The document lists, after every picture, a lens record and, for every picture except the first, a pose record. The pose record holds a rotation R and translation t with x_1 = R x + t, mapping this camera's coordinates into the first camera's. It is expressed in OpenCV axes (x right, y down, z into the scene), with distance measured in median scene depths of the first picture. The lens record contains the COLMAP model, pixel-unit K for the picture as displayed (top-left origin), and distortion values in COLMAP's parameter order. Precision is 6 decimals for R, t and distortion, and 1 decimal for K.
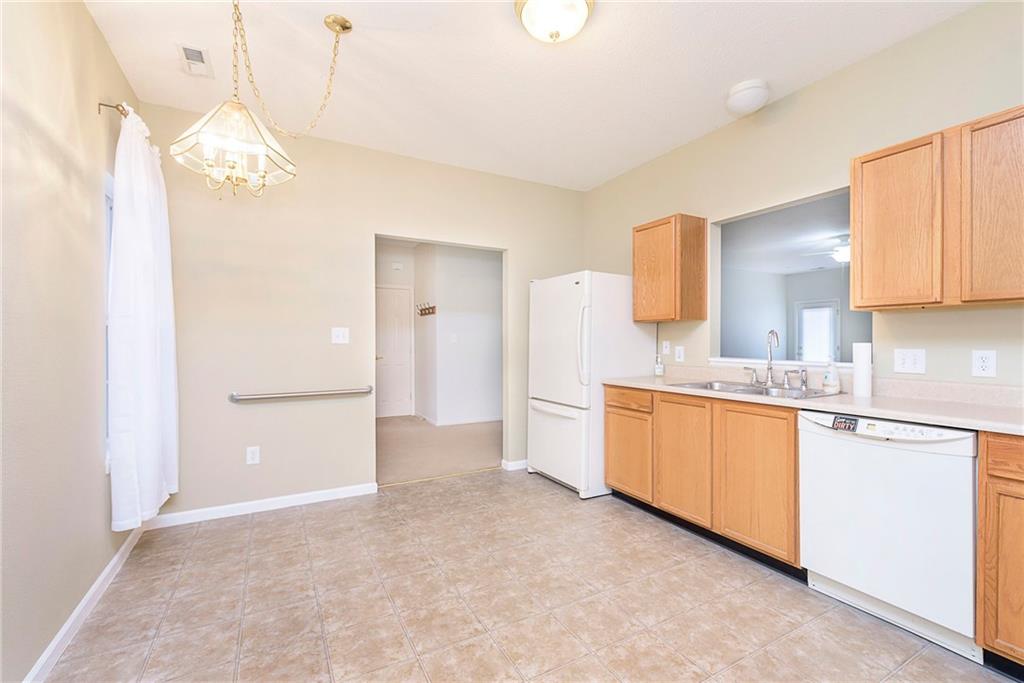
lens RADIAL K [[438.8, 0, 516.5], [0, 438.8, 344.8], [0, 0, 1]] dist [0.002752, -0.000329]
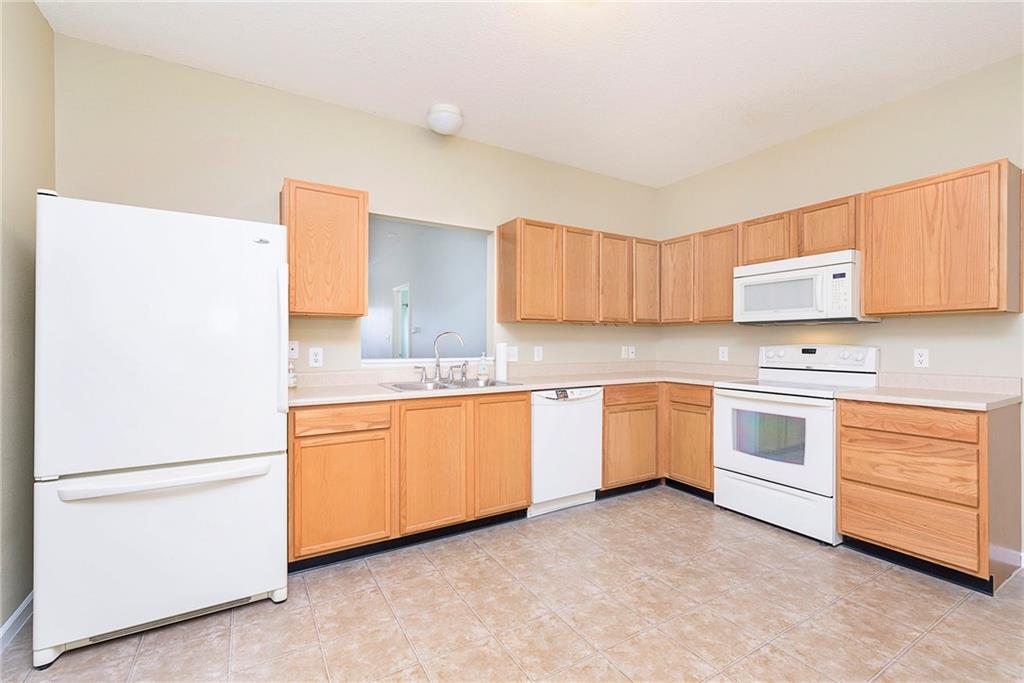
lens RADIAL K [[438.8, 0, 505.3], [0, 438.8, 341.9], [0, 0, 1]] dist [0.002752, -0.000329]
pose [[-0.022360, -0.000215, 0.999750, -0.585604], [0.006748, 0.999977, 0.000366, -0.006673], [-0.999727, 0.006755, -0.022358, 0.889670]]
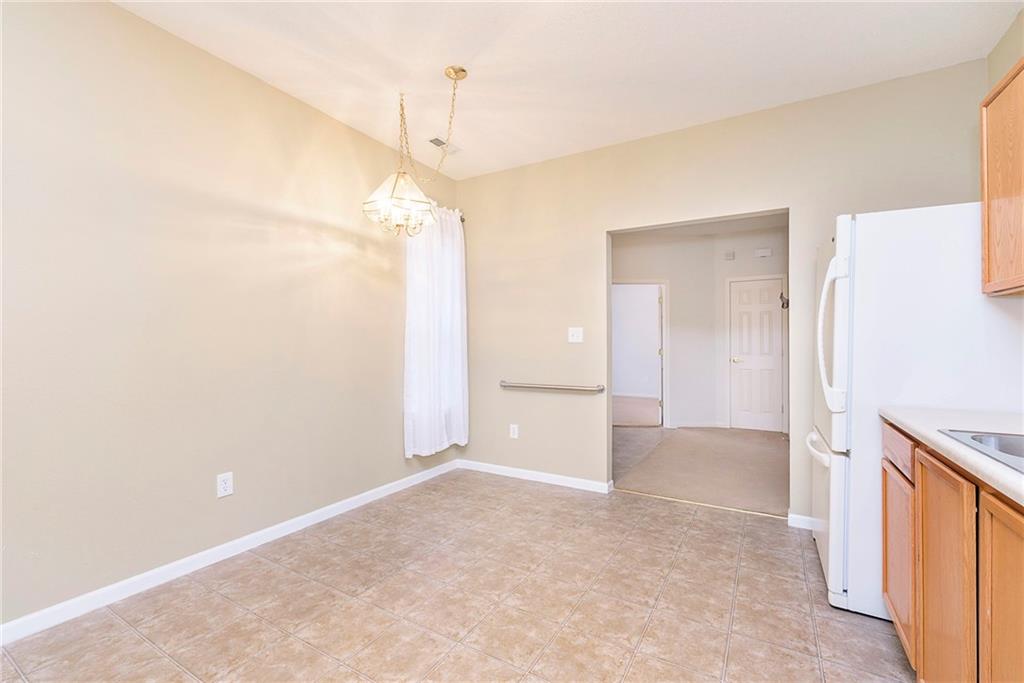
lens RADIAL K [[438.8, 0, 514.0], [0, 438.8, 340.9], [0, 0, 1]] dist [0.002752, -0.000329]
pose [[0.512409, -0.005839, -0.858722, 0.554549], [-0.007963, 0.999902, -0.011550, 0.010590], [0.858705, 0.012756, 0.512312, 0.417520]]
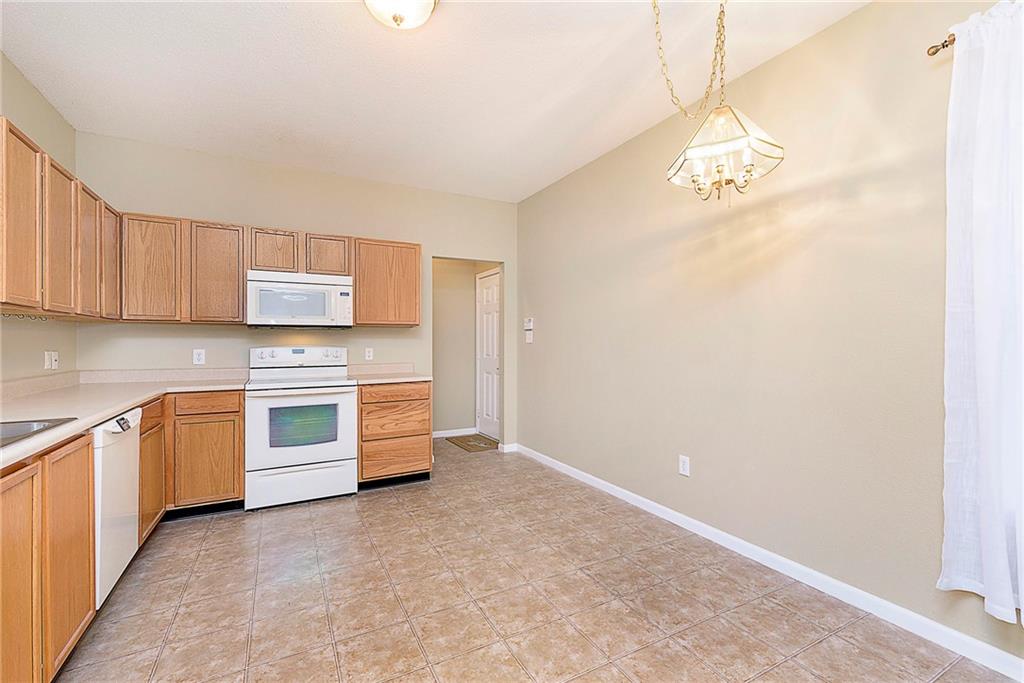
lens RADIAL K [[438.8, 0, 510.9], [0, 438.8, 342.2], [0, 0, 1]] dist [0.002752, -0.000329]
pose [[-0.999630, 0.005275, 0.026667, -0.132165], [0.005299, 0.999986, 0.000845, -0.003343], [-0.026662, 0.000986, -0.999644, 1.450582]]
